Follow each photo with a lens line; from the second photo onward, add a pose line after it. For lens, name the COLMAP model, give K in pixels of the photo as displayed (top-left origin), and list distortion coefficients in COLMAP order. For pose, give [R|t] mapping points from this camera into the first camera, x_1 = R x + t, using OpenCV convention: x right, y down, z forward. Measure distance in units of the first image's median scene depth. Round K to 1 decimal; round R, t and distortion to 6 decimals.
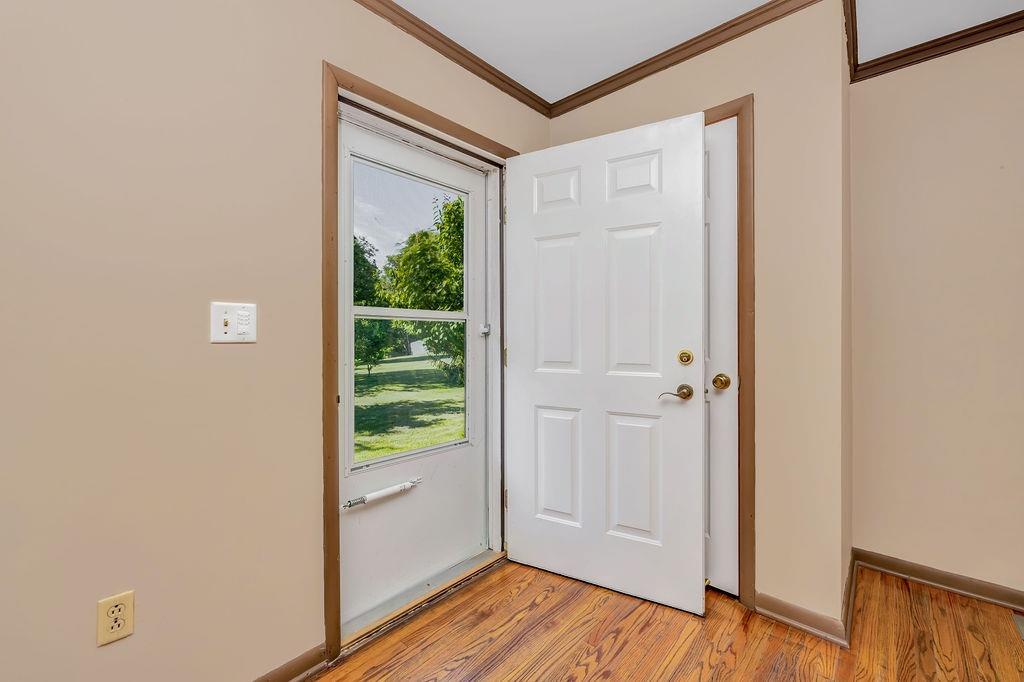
lens RADIAL K [[427.9, 0, 508.5], [0, 427.9, 338.2], [0, 0, 1]] dist [-0.001341, -0.000541]
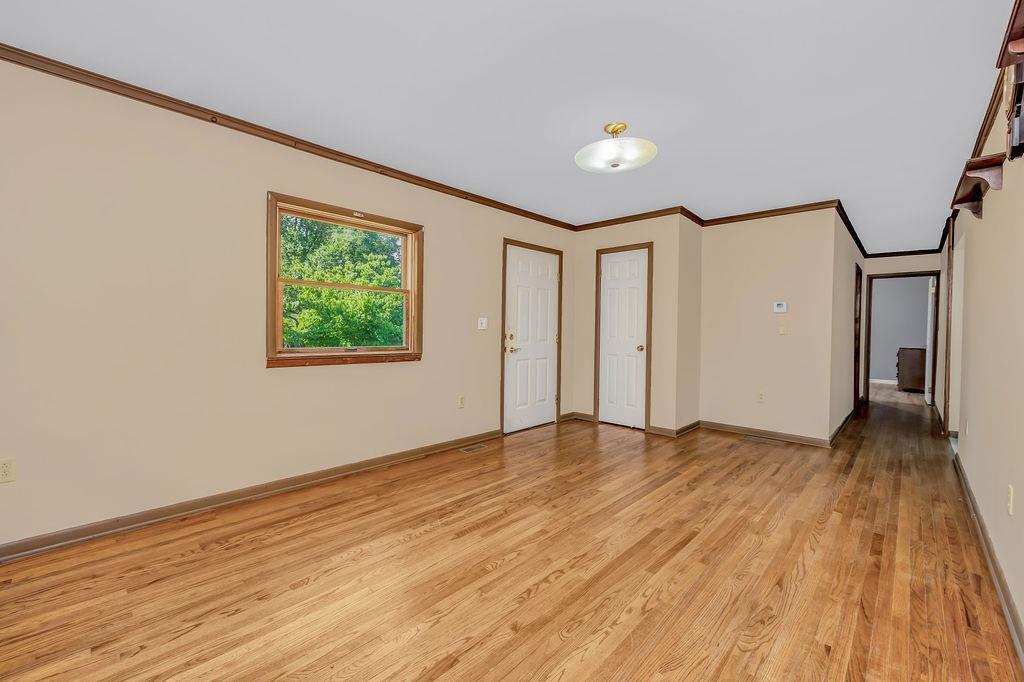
lens RADIAL K [[427.9, 0, 508.5], [0, 427.9, 338.2], [0, 0, 1]] dist [-0.001341, -0.000541]
pose [[0.999611, 0.015829, -0.022982, -0.284240], [-0.015610, 0.999831, 0.009678, 0.032363], [0.023131, -0.009316, 0.999689, -1.838334]]
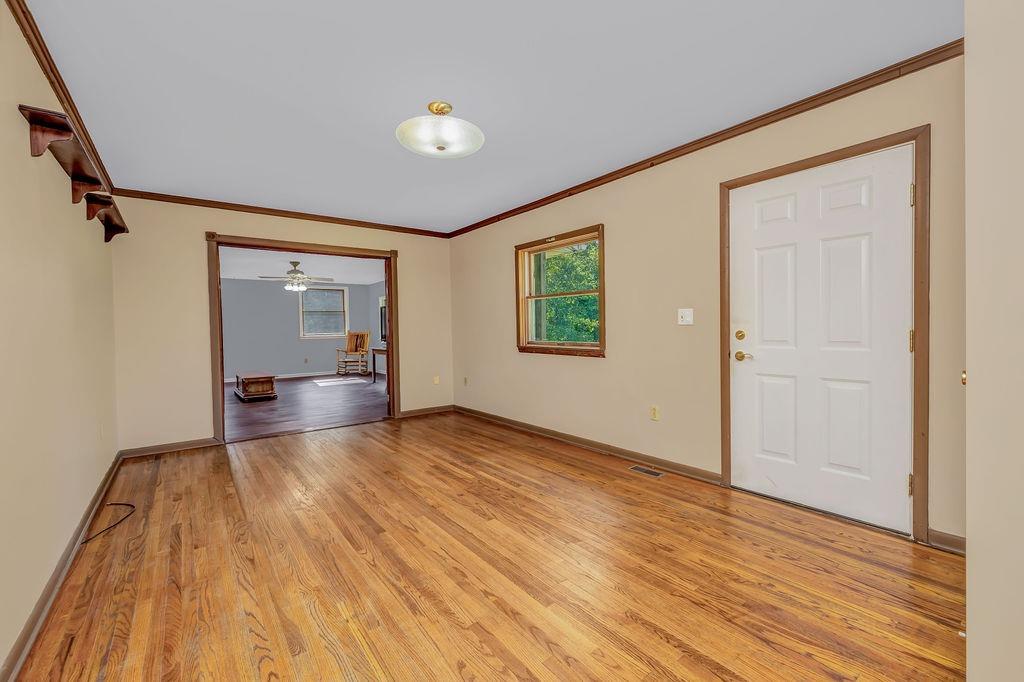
lens RADIAL K [[427.9, 0, 508.5], [0, 427.9, 338.2], [0, 0, 1]] dist [-0.001341, -0.000541]
pose [[-0.187517, 0.030515, -0.981787, 1.551608], [0.008322, 0.999531, 0.029477, 0.003731], [0.982226, -0.002643, -0.187683, 0.360524]]
